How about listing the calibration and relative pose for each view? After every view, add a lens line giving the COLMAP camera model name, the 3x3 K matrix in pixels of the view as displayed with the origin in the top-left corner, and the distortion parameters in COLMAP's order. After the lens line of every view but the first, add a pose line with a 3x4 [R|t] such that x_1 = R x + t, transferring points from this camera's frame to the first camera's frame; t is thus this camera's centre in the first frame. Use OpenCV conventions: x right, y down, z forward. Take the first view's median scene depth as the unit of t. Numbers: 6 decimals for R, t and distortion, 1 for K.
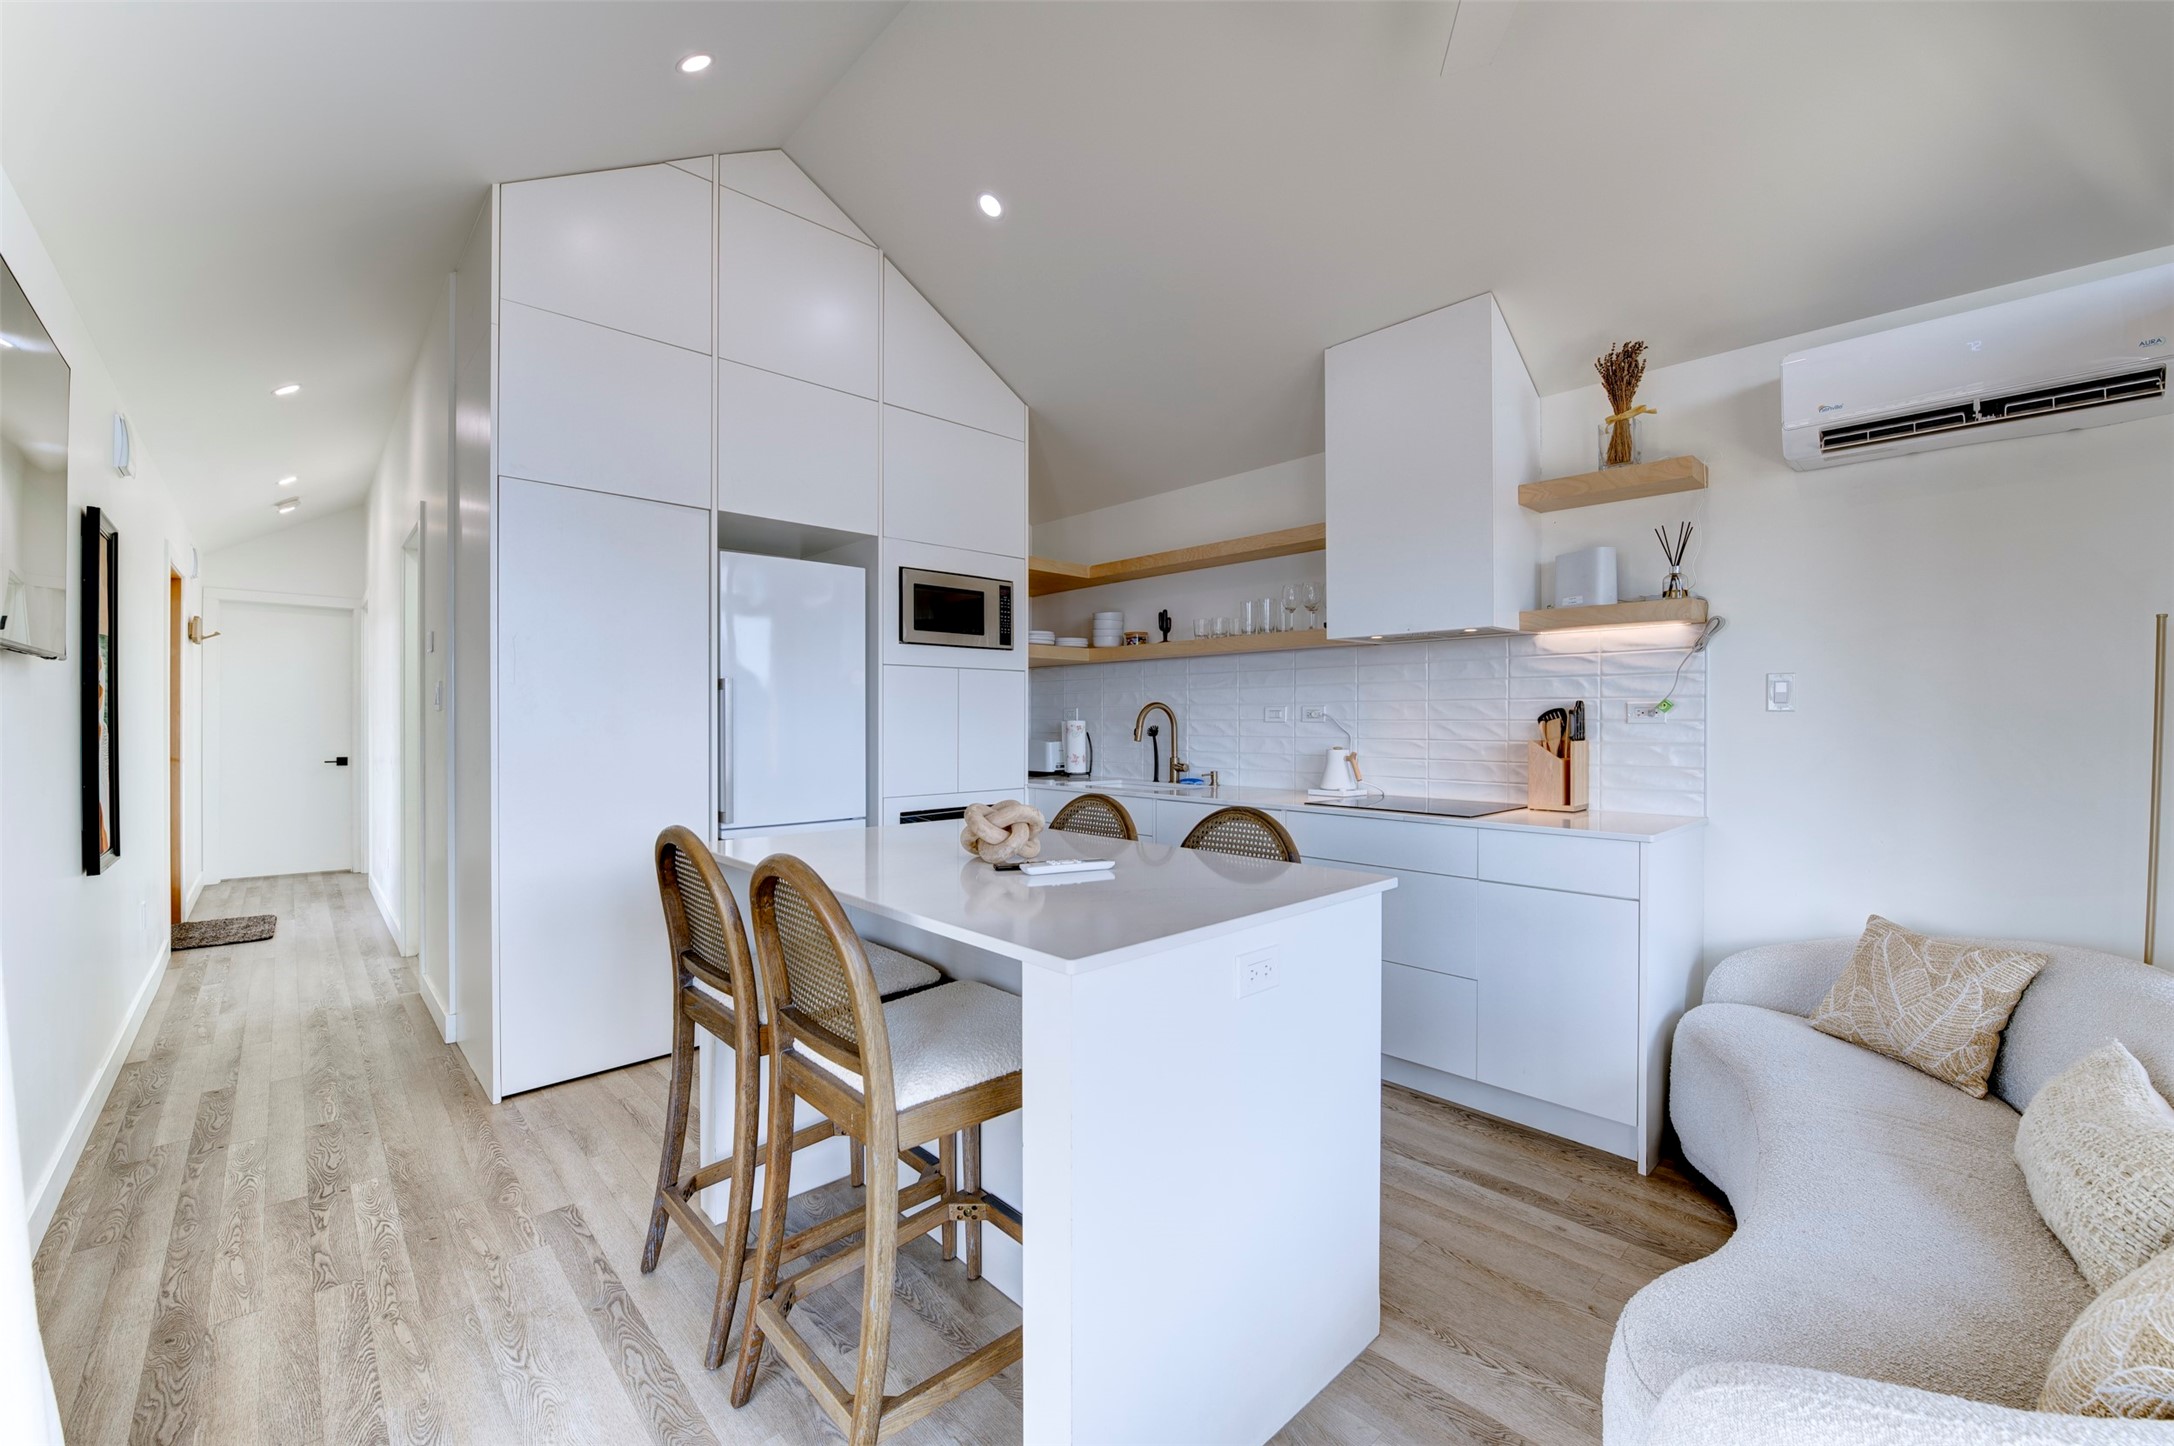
lens RADIAL K [[862.7, 0, 1074.0], [0, 862.7, 720.4], [0, 0, 1]] dist [-0.004195, -0.001091]
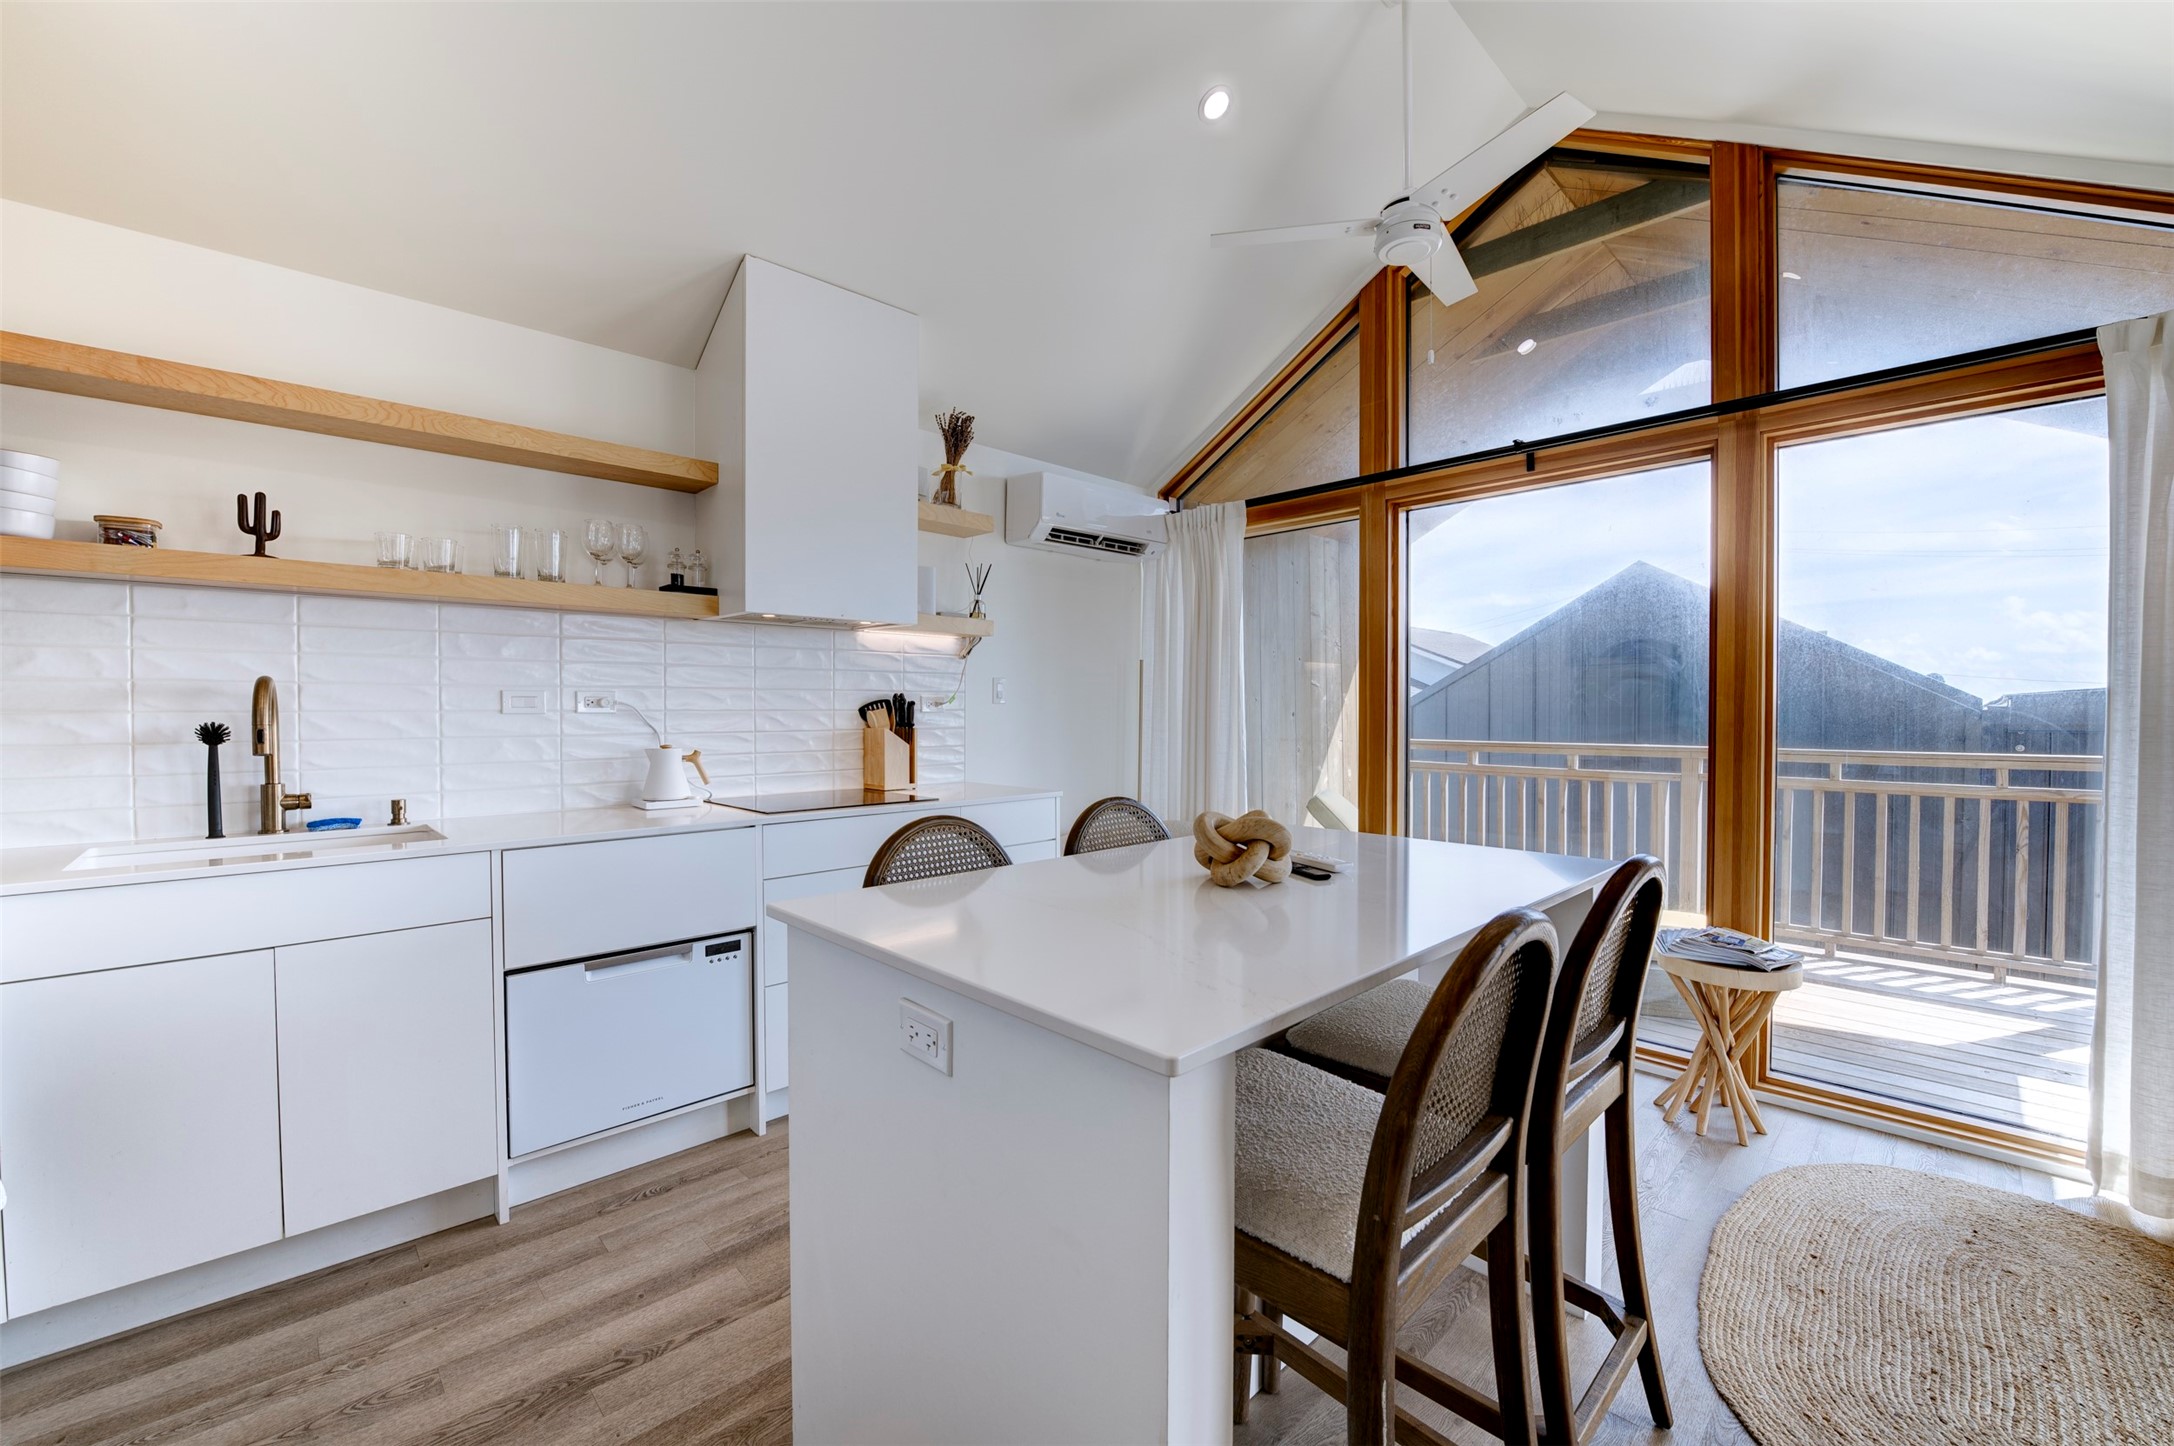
lens RADIAL K [[862.7, 0, 1065.0], [0, 862.7, 712.9], [0, 0, 1]] dist [-0.004195, -0.001091]
pose [[0.034132, -0.006985, 0.999393, -0.575310], [0.003616, 0.999970, 0.006865, -0.003565], [-0.999411, 0.003379, 0.034156, 0.737966]]
